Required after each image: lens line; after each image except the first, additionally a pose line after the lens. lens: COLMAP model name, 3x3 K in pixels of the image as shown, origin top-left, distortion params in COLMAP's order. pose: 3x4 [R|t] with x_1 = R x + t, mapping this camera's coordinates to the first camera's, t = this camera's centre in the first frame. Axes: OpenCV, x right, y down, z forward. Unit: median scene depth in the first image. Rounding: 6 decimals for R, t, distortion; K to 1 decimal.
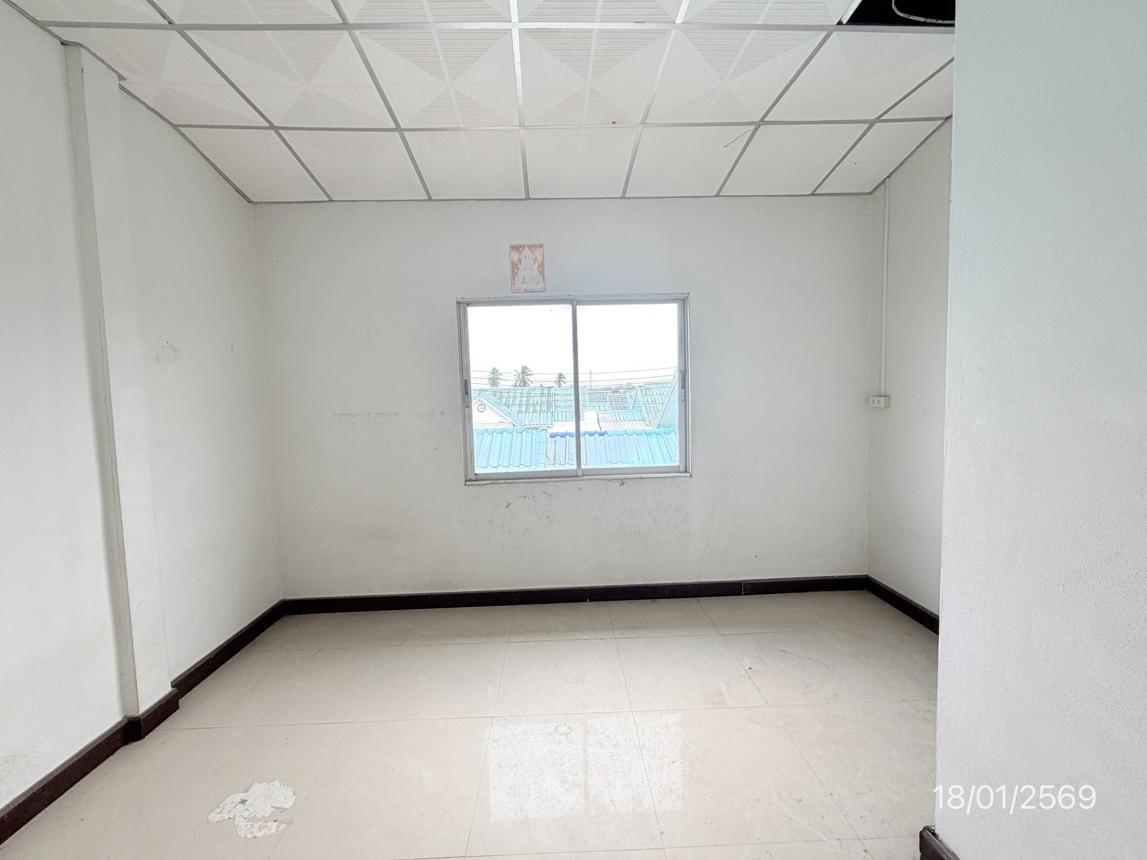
lens RADIAL K [[459.3, 0, 567.3], [0, 459.3, 429.4], [0, 0, 1]] dist [0.000781, 0.000143]
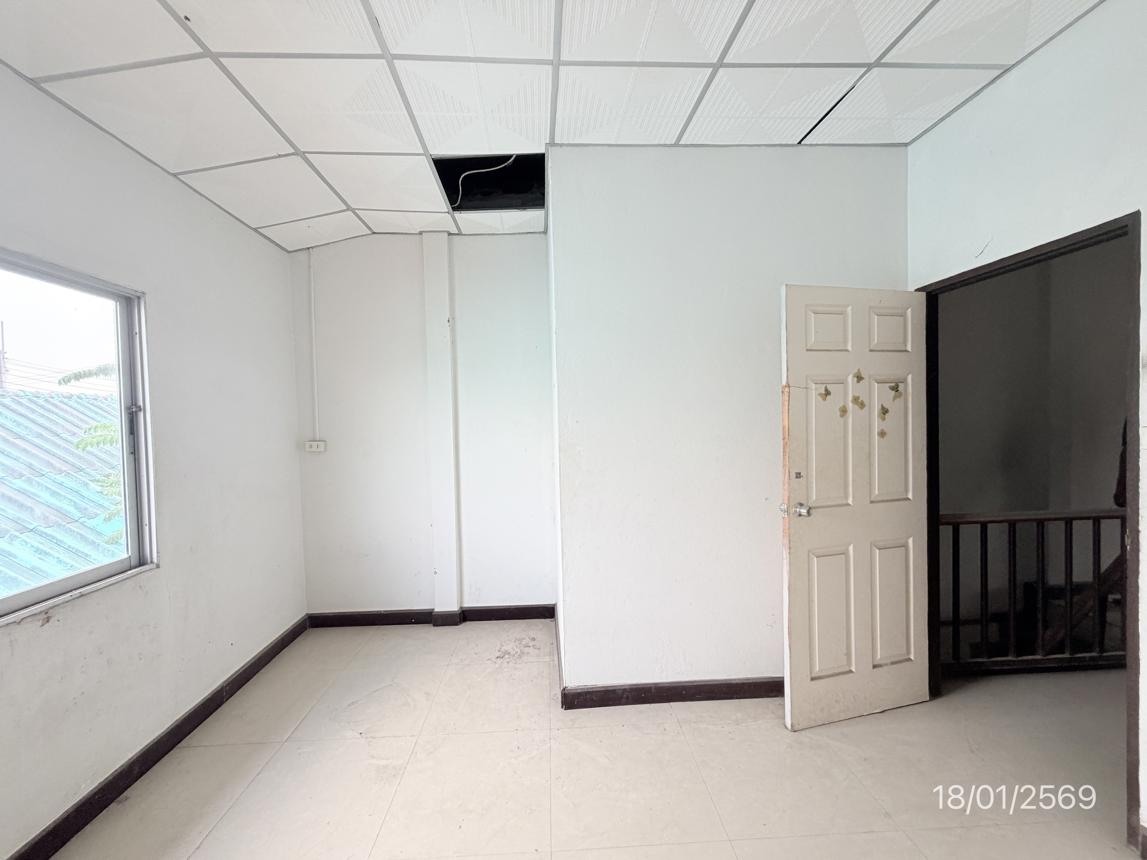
lens RADIAL K [[459.3, 0, 567.3], [0, 459.3, 429.4], [0, 0, 1]] dist [0.000781, 0.000143]
pose [[-0.020041, 0.007628, 0.999770, -0.413972], [0.093308, 0.995621, -0.005726, -0.037058], [-0.995436, 0.093172, -0.020665, 0.414460]]
